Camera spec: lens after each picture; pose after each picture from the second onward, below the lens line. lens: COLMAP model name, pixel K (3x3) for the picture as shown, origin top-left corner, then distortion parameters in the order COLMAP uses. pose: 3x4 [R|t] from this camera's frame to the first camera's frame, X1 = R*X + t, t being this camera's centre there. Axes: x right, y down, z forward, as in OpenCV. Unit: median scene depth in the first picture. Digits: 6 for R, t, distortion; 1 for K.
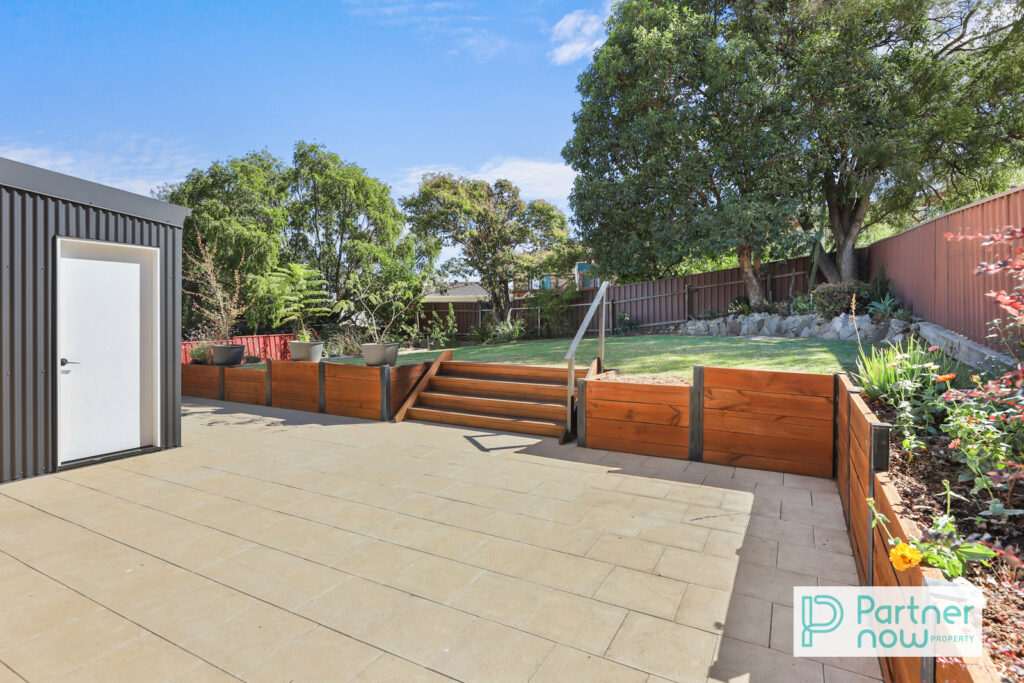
lens RADIAL K [[516.5, 0, 511.1], [0, 516.5, 318.2], [0, 0, 1]] dist [-0.002356, -0.000022]
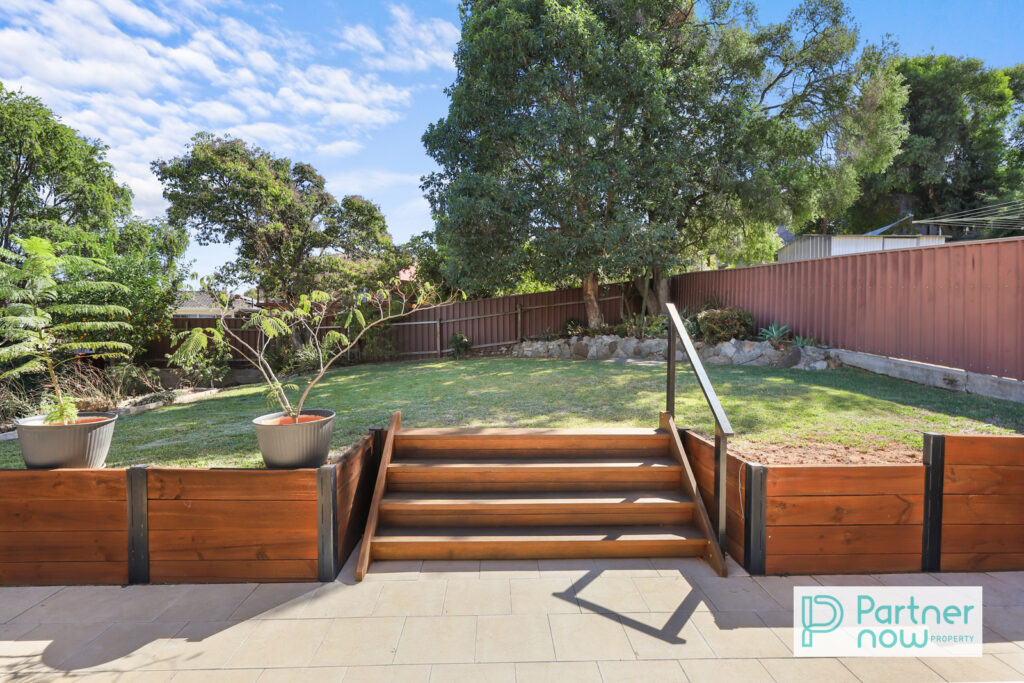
lens RADIAL K [[486.6, 0, 512.9], [0, 486.6, 337.8], [0, 0, 1]] dist [0.000774, 0.000959]
pose [[0.858057, -0.007279, 0.513503, -0.162882], [0.000788, 0.999917, 0.012857, -0.016546], [-0.513554, -0.010628, 0.857991, 0.257676]]
